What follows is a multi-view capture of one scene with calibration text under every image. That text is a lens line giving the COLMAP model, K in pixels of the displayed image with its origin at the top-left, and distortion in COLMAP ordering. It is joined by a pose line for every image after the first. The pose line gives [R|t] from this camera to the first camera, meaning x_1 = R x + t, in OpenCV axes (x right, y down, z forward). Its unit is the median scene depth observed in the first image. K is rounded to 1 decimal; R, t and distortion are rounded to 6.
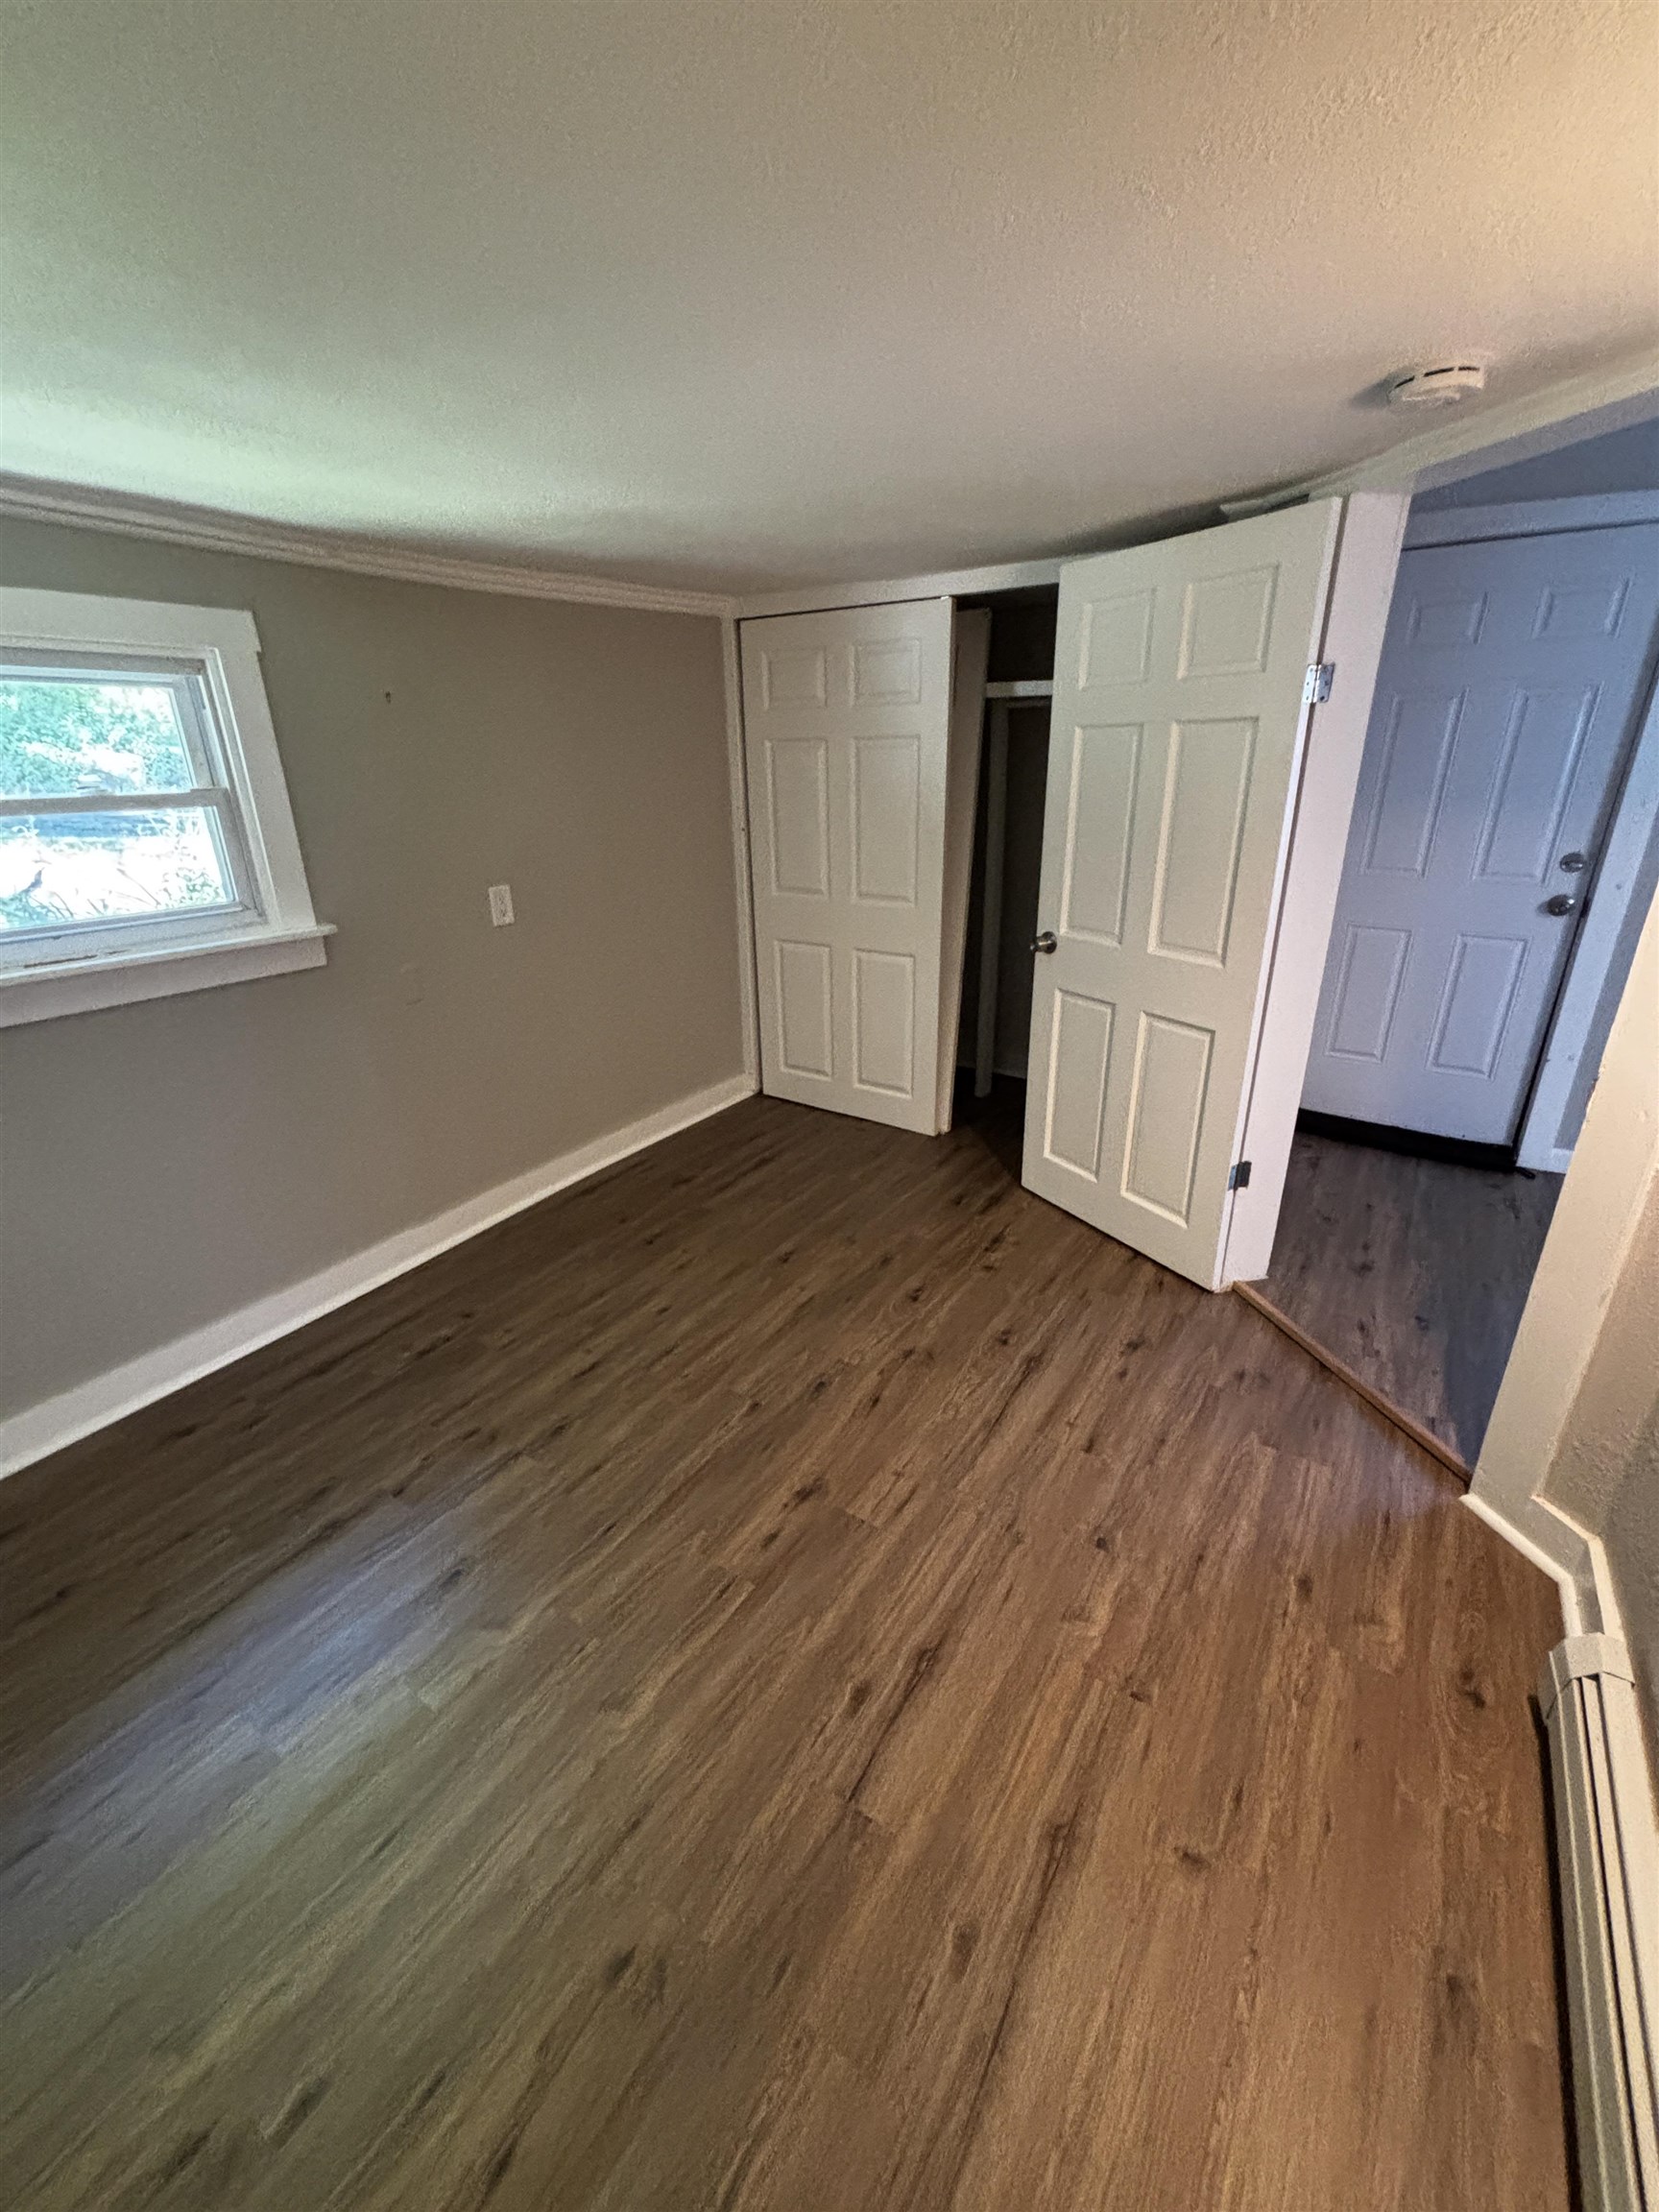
lens RADIAL K [[904.2, 0, 833.2], [0, 904.2, 1108.5], [0, 0, 1]] dist [0.013150, 0.001308]
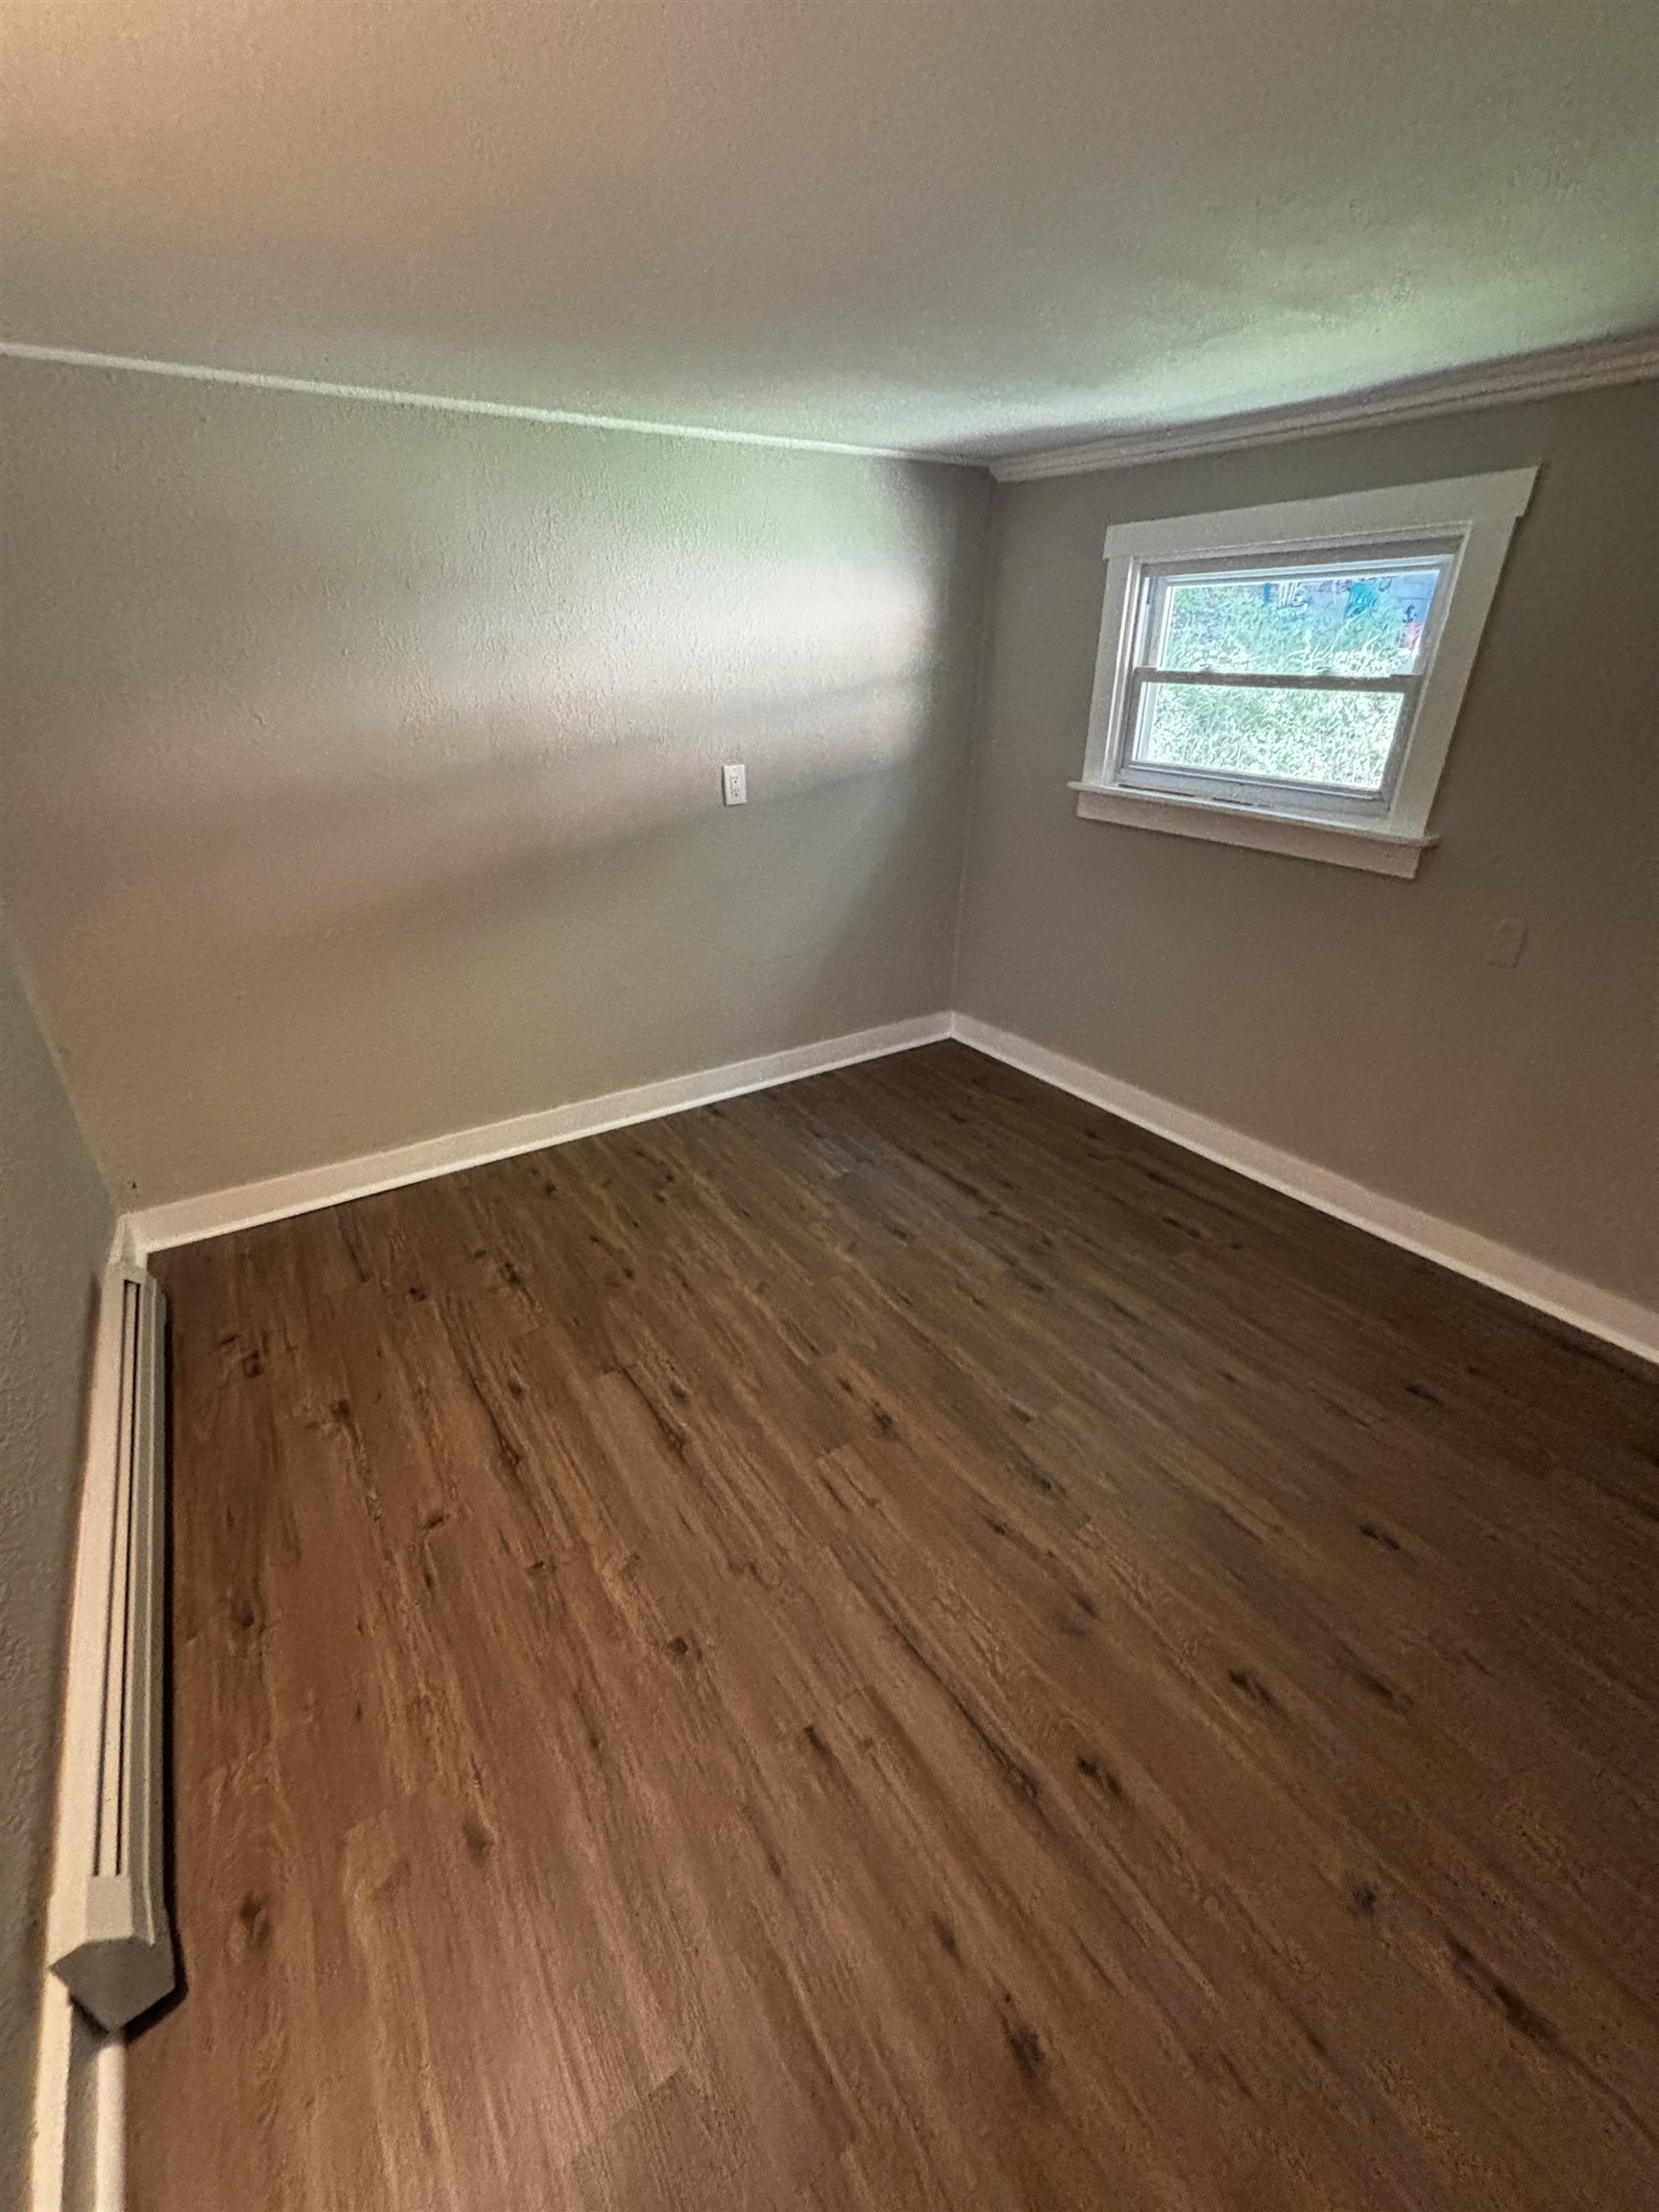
lens RADIAL K [[904.2, 0, 833.2], [0, 904.2, 1108.5], [0, 0, 1]] dist [0.013150, 0.001308]
pose [[-0.386145, 0.438340, -0.811634, 0.660572], [-0.339565, 0.750546, 0.566900, -0.389054], [0.857664, 0.494508, -0.140975, 0.935112]]
